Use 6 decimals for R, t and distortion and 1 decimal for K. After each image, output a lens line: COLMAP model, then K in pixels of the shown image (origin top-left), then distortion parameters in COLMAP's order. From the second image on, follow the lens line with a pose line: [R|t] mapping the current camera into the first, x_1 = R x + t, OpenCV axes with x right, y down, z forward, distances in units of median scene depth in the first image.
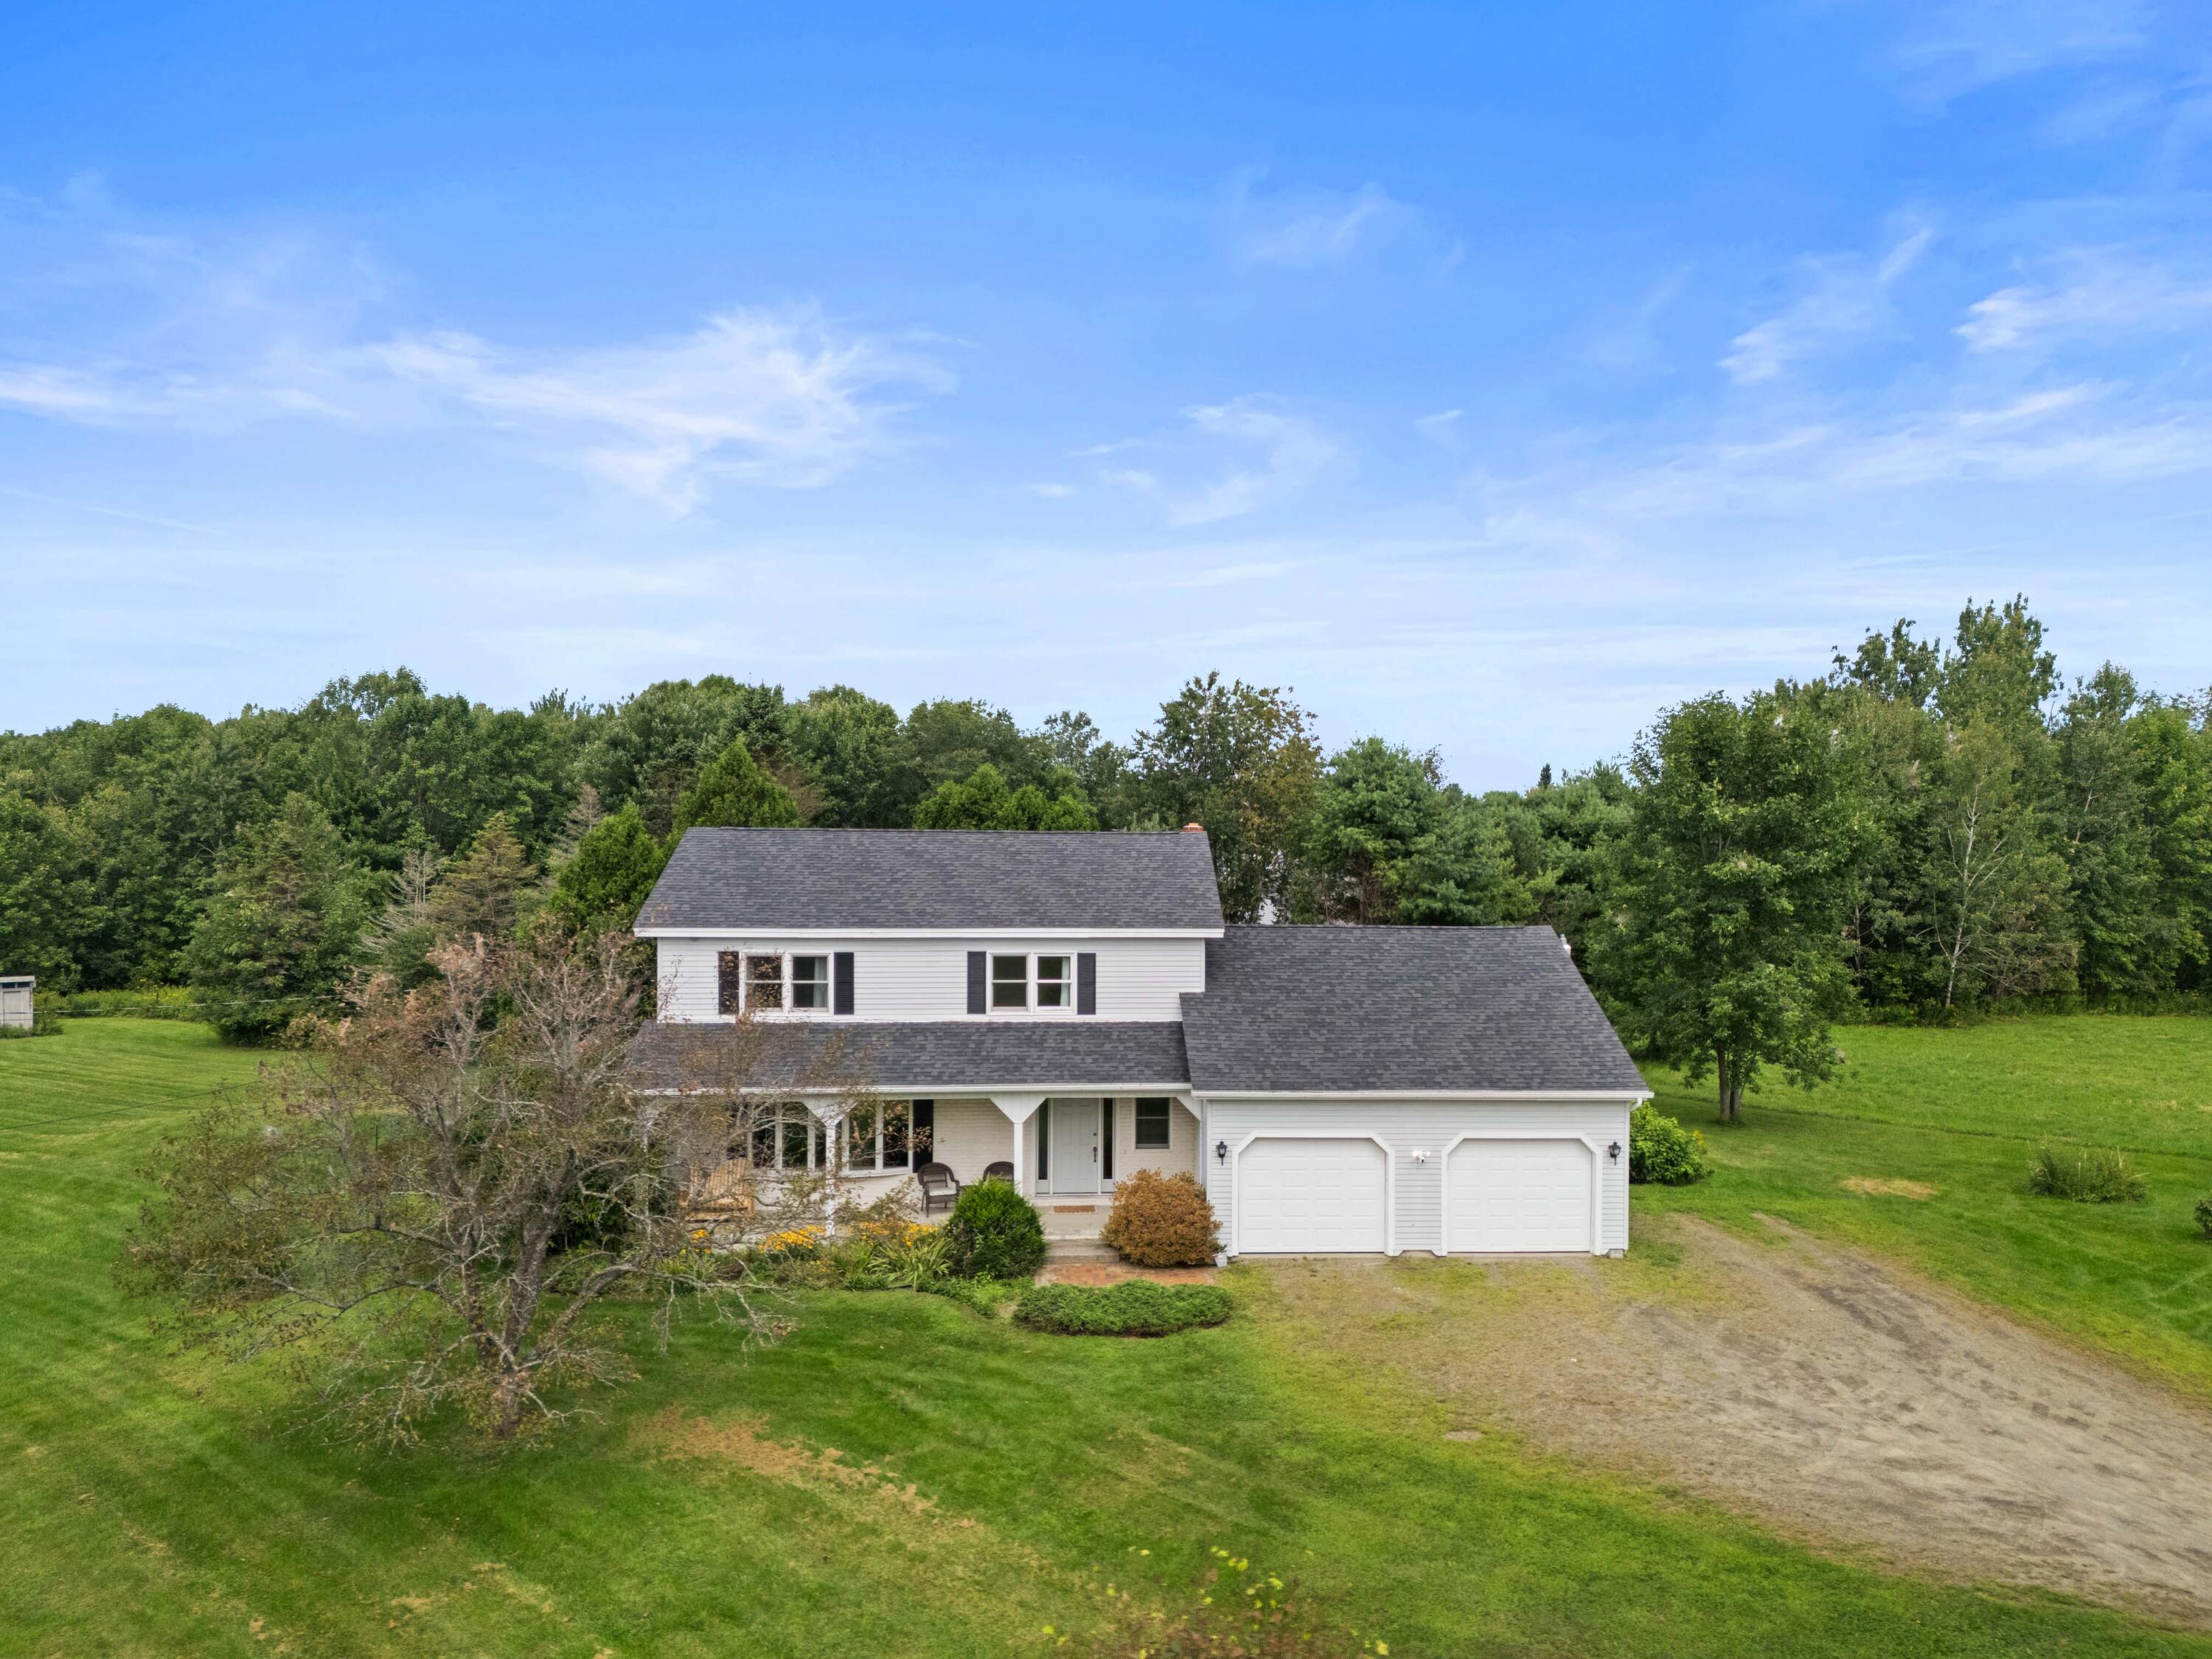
lens RADIAL K [[1725.3, 0, 1197.9], [0, 1725.3, 923.6], [0, 0, 1]] dist [0.077384, -0.060516]
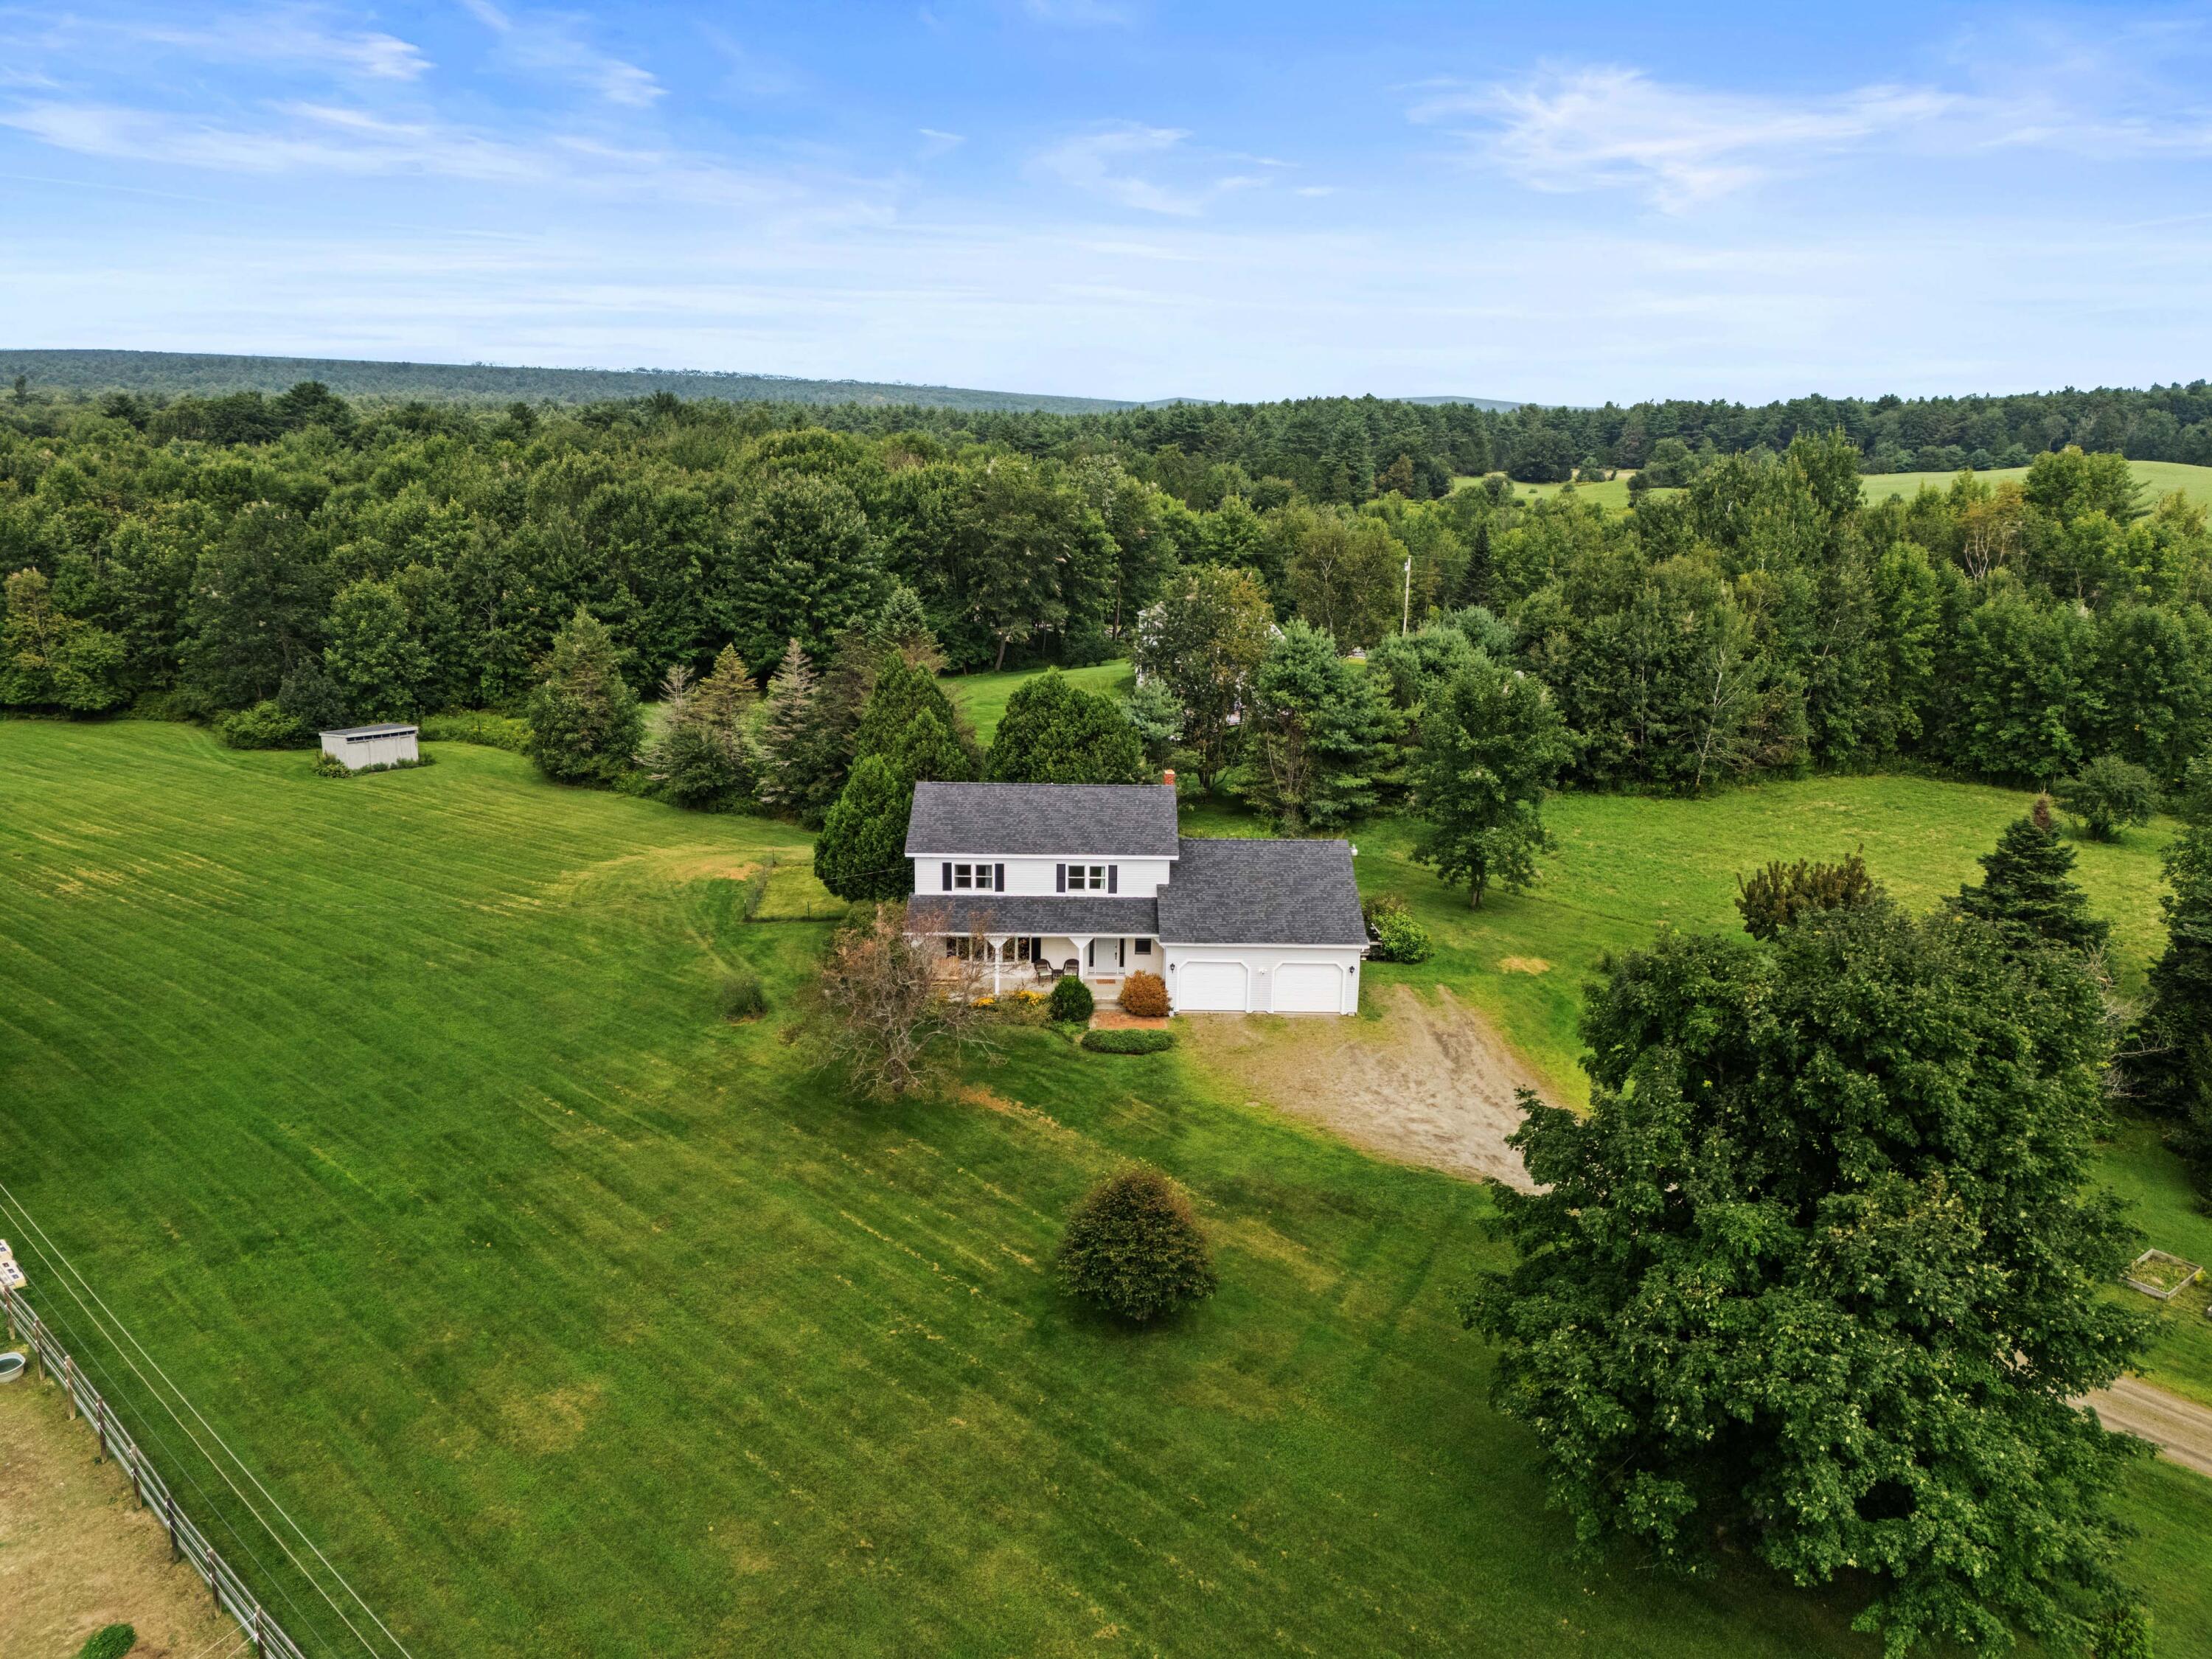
lens RADIAL K [[1652.9, 0, 1105.8], [0, 1652.9, 889.0], [0, 0, 1]] dist [0.103538, -0.116535]
pose [[0.997650, 0.023916, -0.064200, 0.057539], [-0.008894, 0.974372, 0.224766, -0.411073], [0.067930, -0.223667, 0.972295, -0.974447]]
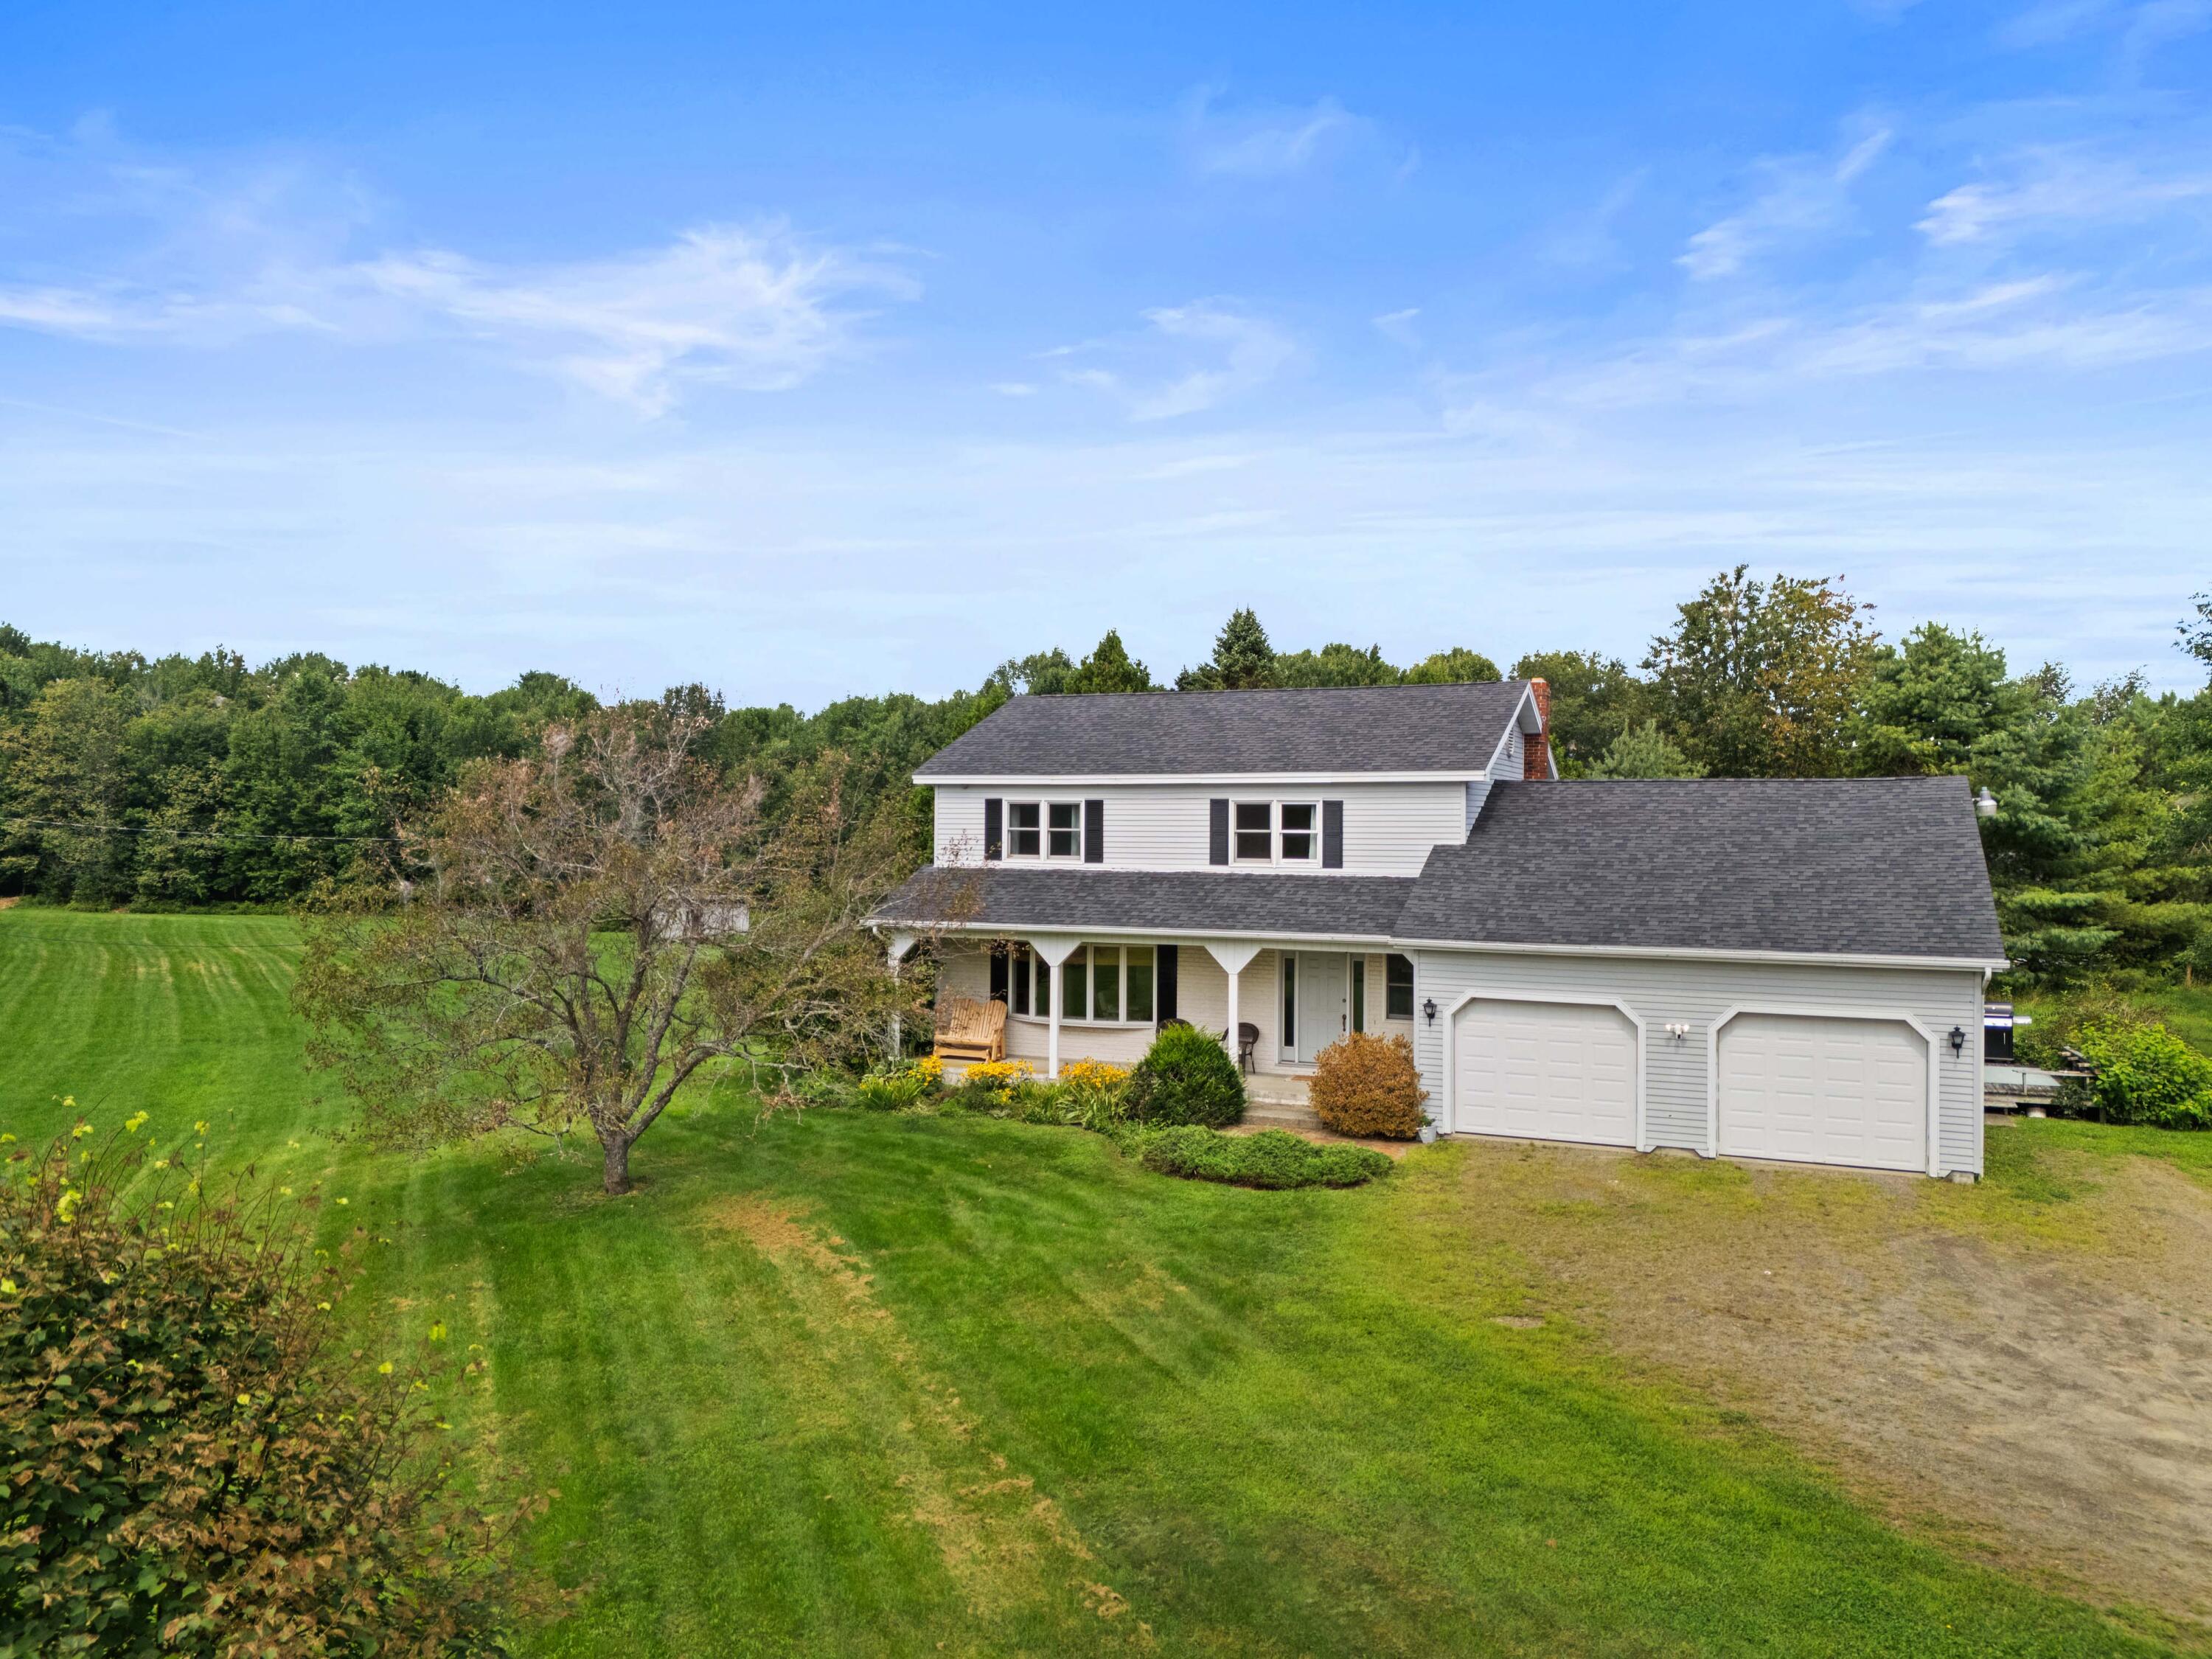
lens RADIAL K [[1652.9, 0, 1105.8], [0, 1652.9, 889.0], [0, 0, 1]] dist [0.103538, -0.116535]
pose [[0.880519, 0.012309, -0.473850, 0.249428], [-0.023610, 0.999561, -0.017907, 0.083700], [0.473422, 0.026955, 0.880423, 0.171510]]
